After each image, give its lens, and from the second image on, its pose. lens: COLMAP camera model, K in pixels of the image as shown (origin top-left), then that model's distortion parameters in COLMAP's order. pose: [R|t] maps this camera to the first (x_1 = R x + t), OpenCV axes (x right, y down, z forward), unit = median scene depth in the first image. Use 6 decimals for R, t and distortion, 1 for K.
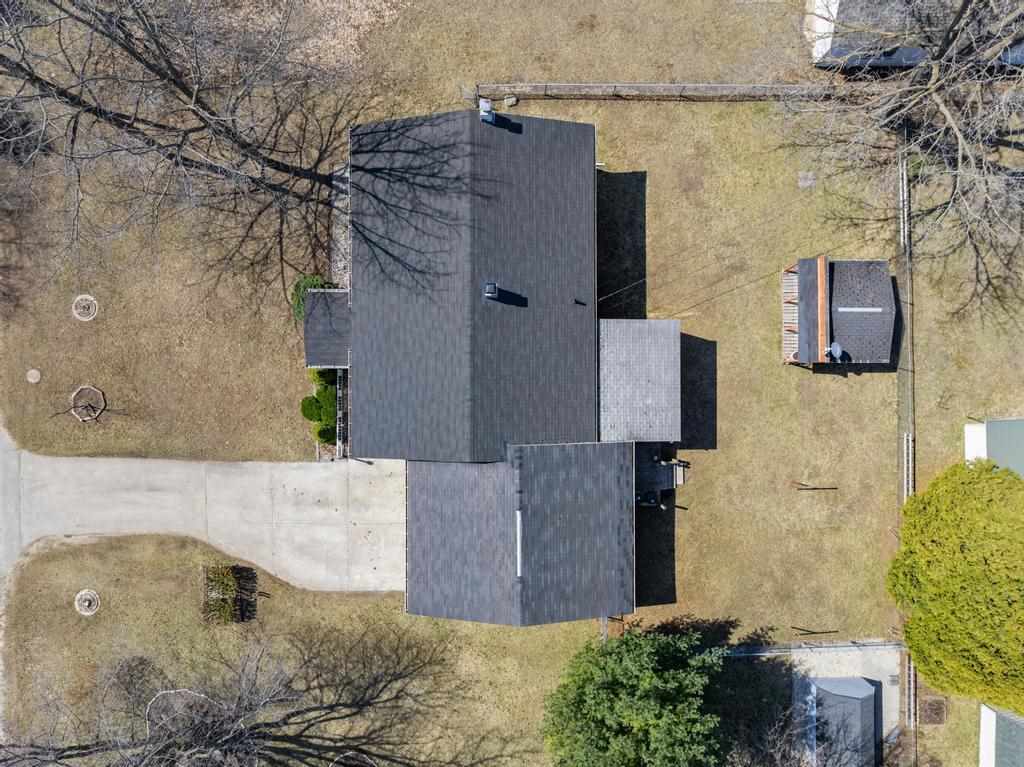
lens RADIAL K [[718.2, 0, 512.0], [0, 718.2, 383.5], [0, 0, 1]] dist [-0.038942, 0.003930]
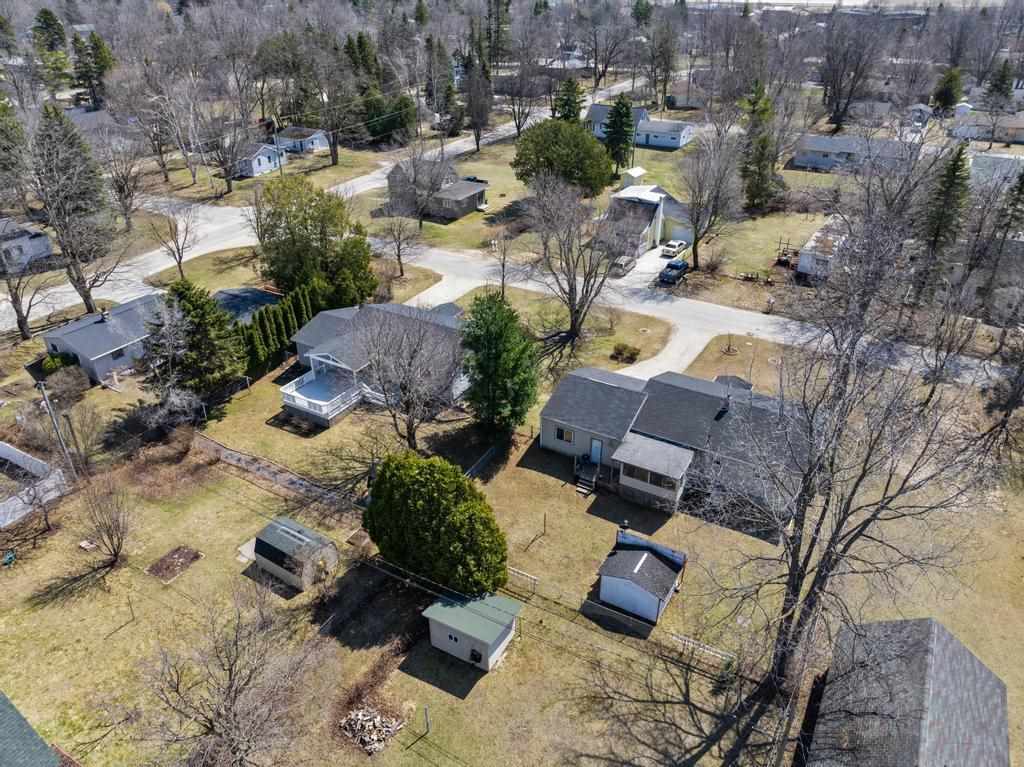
lens RADIAL K [[718.2, 0, 512.0], [0, 718.2, 383.5], [0, 0, 1]] dist [-0.038942, 0.003930]
pose [[-0.512460, 0.429867, -0.743370, 1.446016], [-0.858709, -0.254684, 0.444696, -0.404476], [0.001836, 0.866228, 0.499646, -0.026722]]
